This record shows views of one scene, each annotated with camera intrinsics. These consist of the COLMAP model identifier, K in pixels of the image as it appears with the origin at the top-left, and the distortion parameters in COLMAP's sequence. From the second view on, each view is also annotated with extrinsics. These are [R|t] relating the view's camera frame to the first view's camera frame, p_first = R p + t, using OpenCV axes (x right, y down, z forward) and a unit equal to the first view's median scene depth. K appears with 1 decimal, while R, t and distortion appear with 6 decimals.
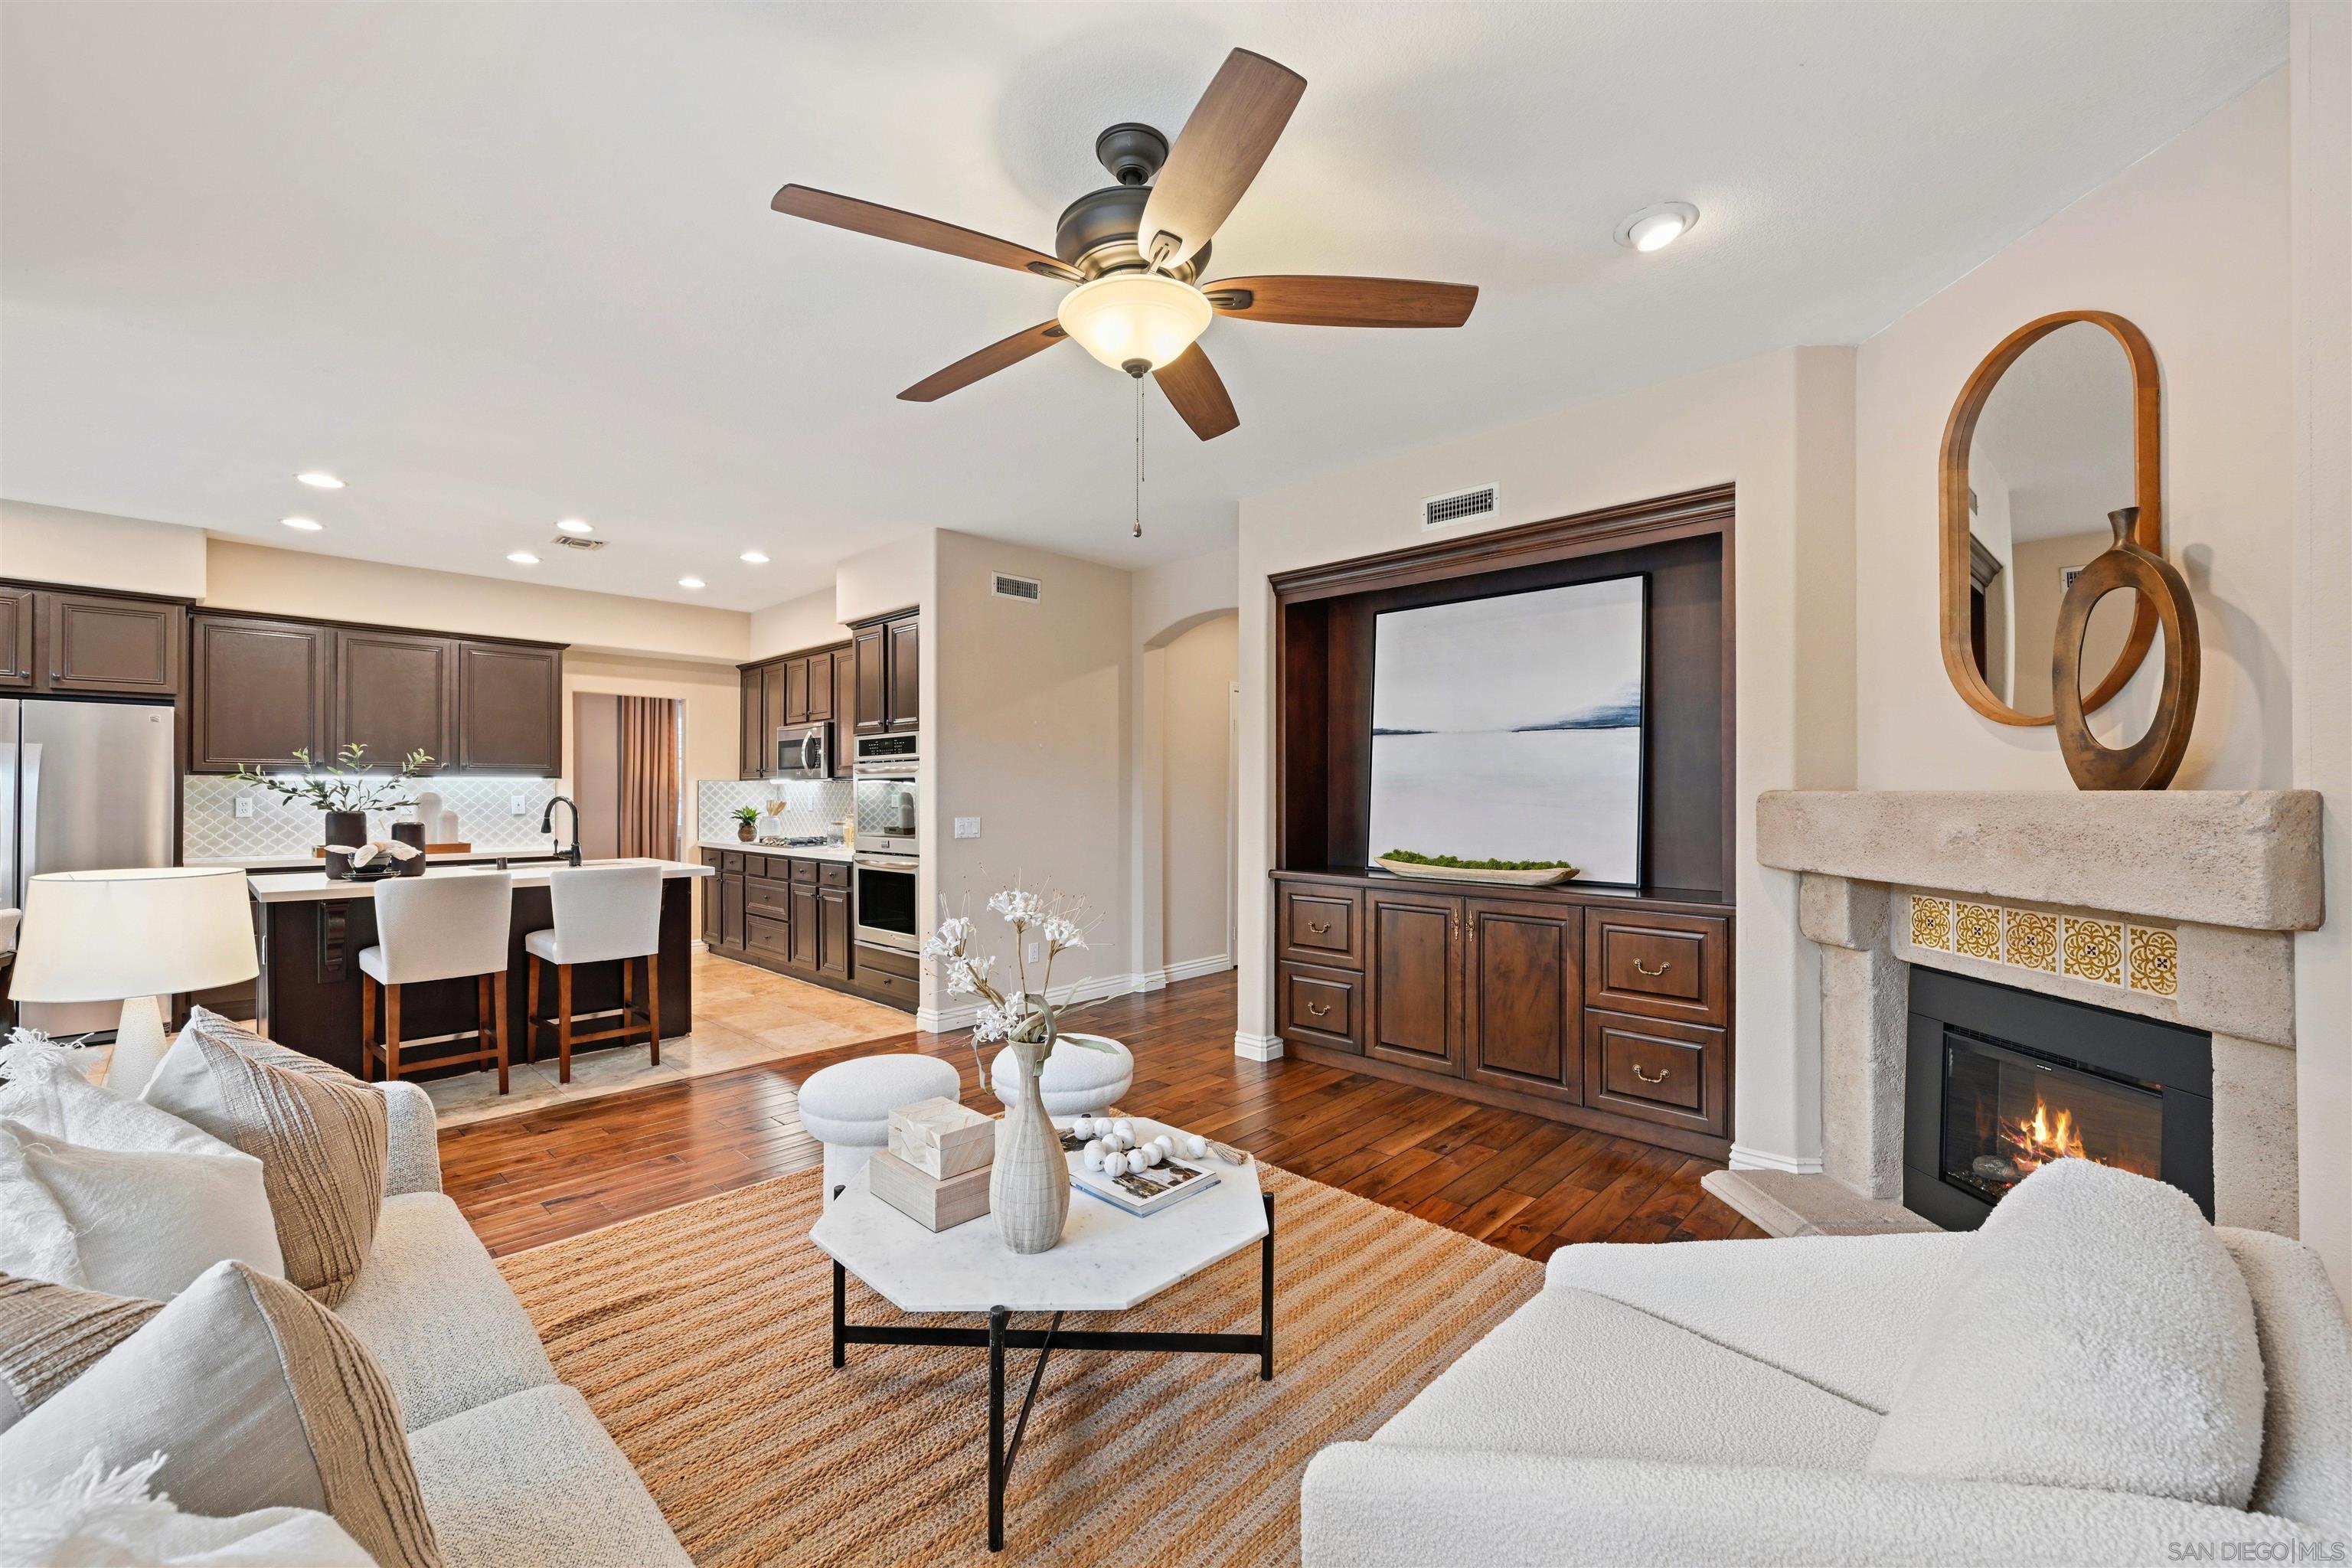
lens RADIAL K [[926.3, 0, 1178.5], [0, 926.3, 793.7], [0, 0, 1]] dist [-0.000316, -0.000264]
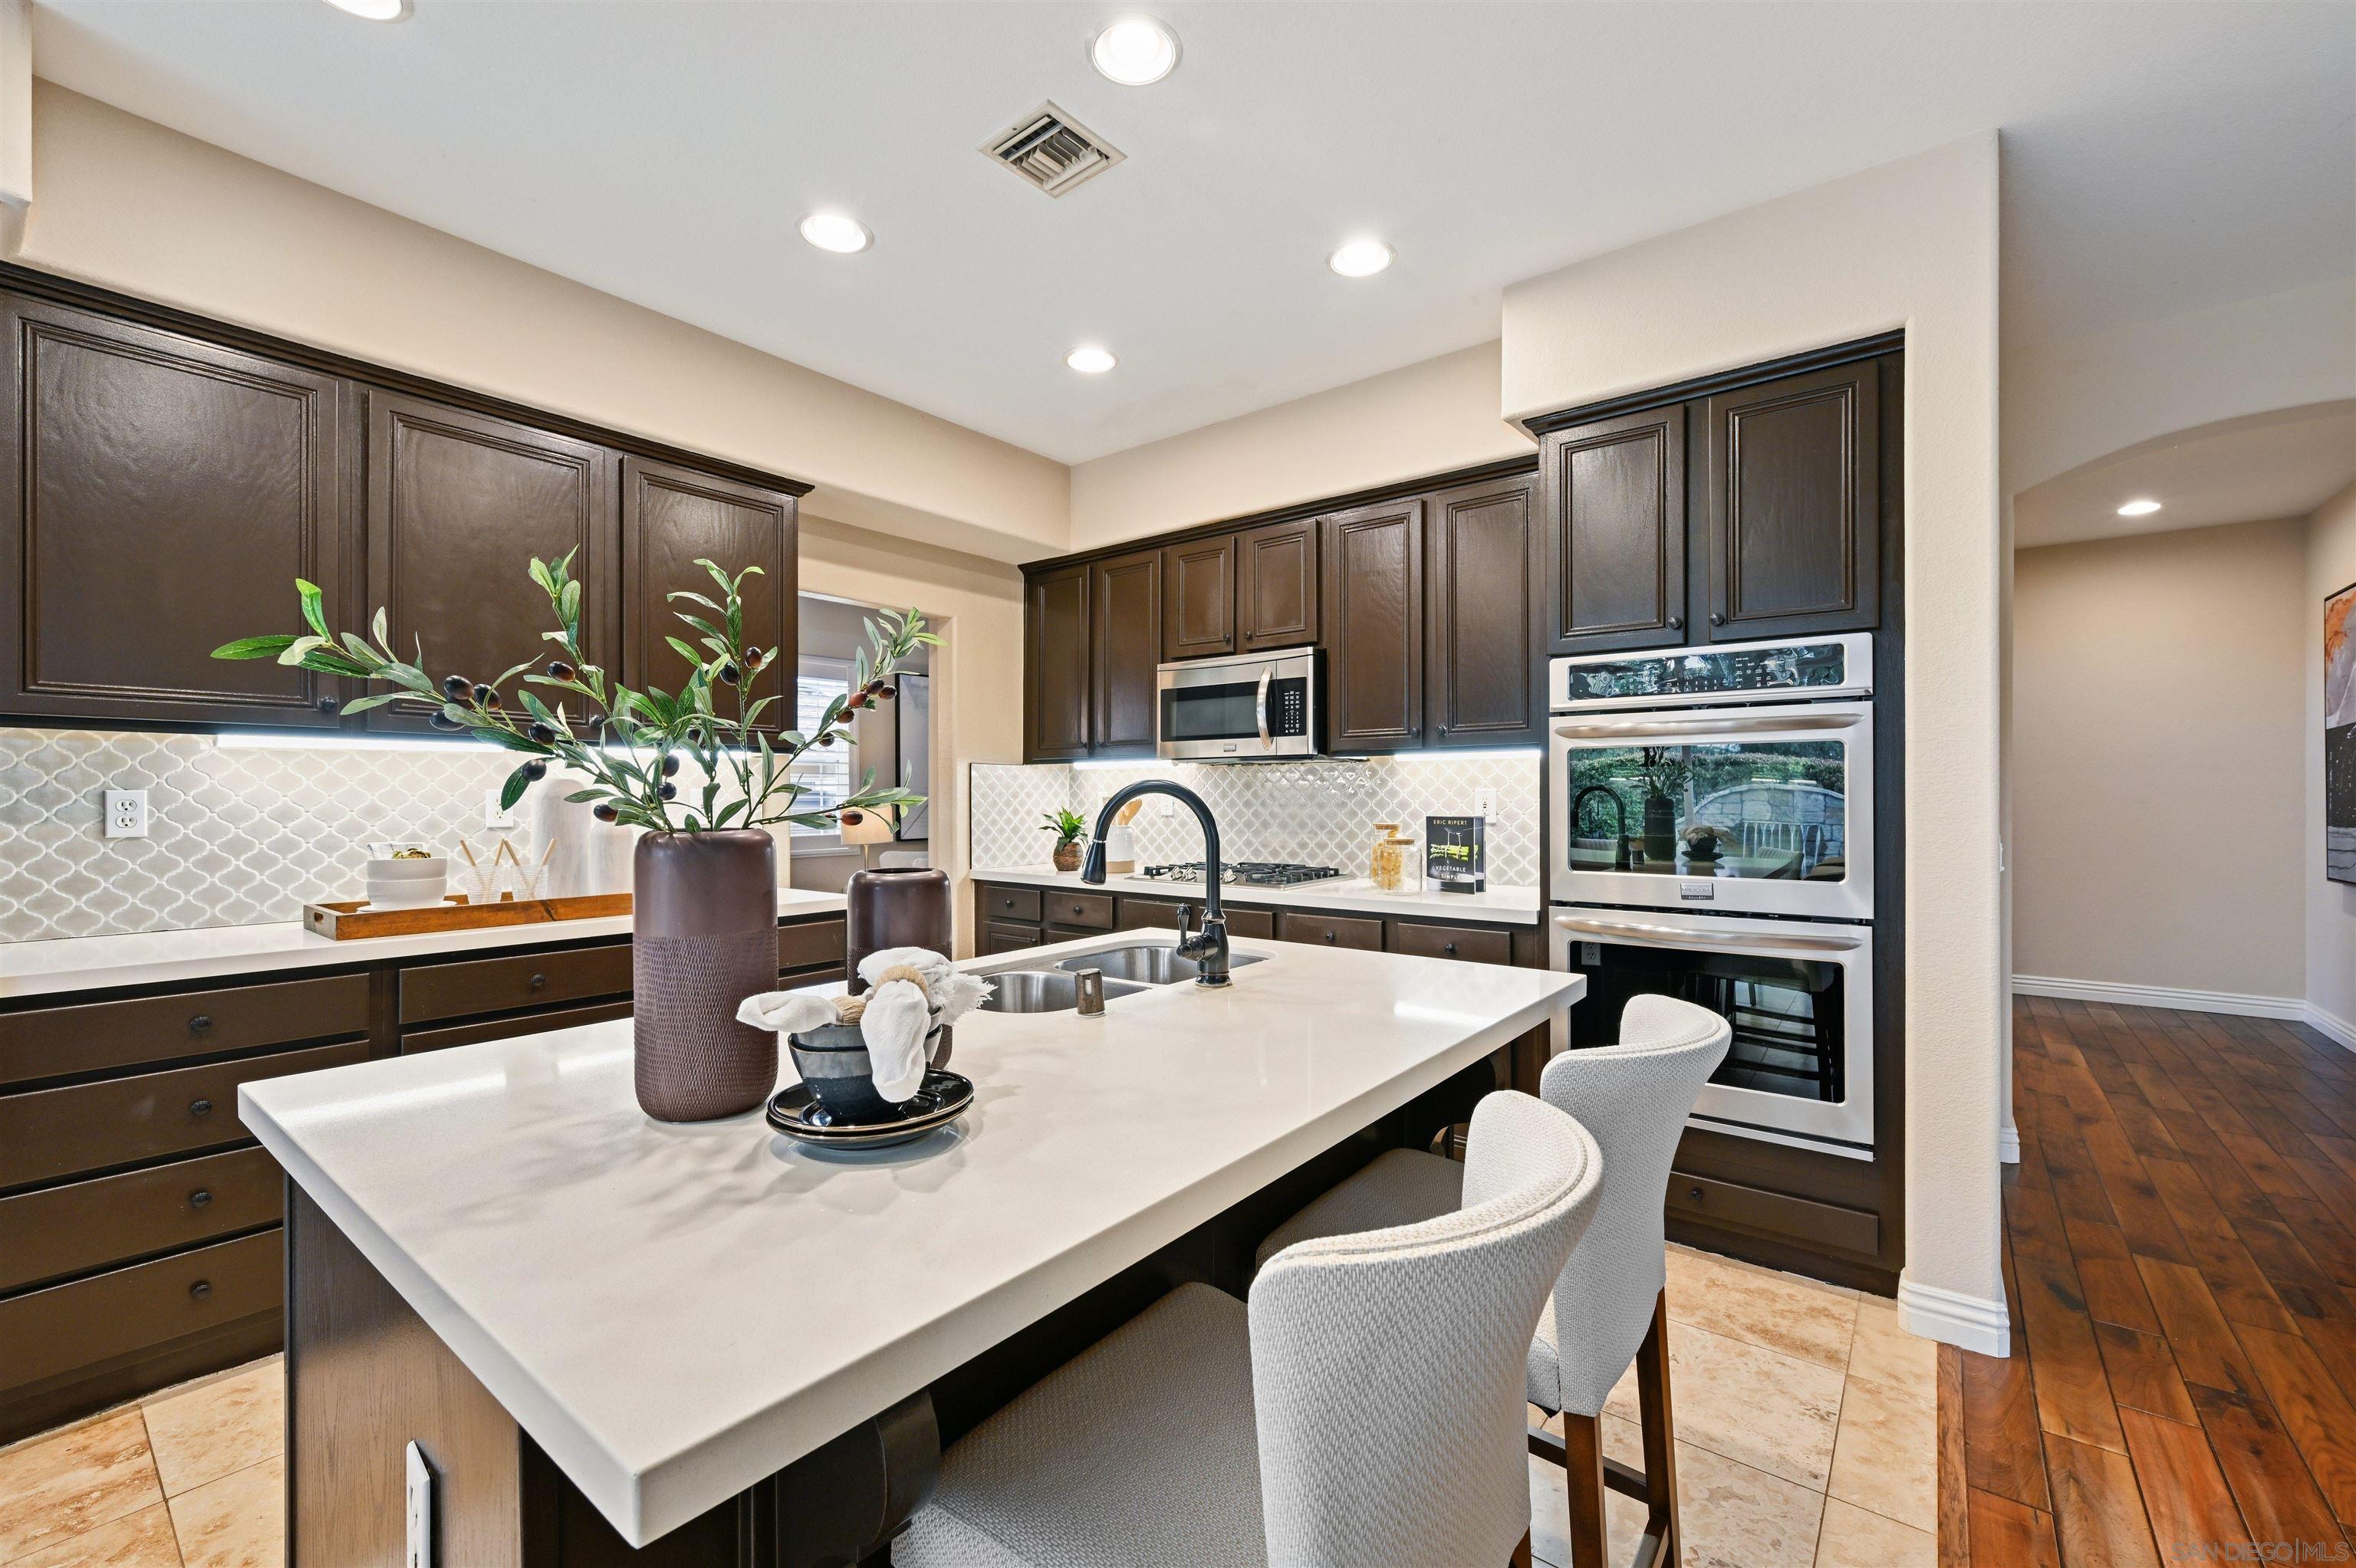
lens RADIAL K [[956.8, 0, 1178.8], [0, 956.8, 800.2], [0, 0, 1]] dist [0.000188, -0.000014]
pose [[0.995749, -0.002356, 0.092083, -0.512531], [0.001840, 0.999982, 0.005687, 0.006212], [-0.092095, -0.005493, 0.995735, 0.469644]]
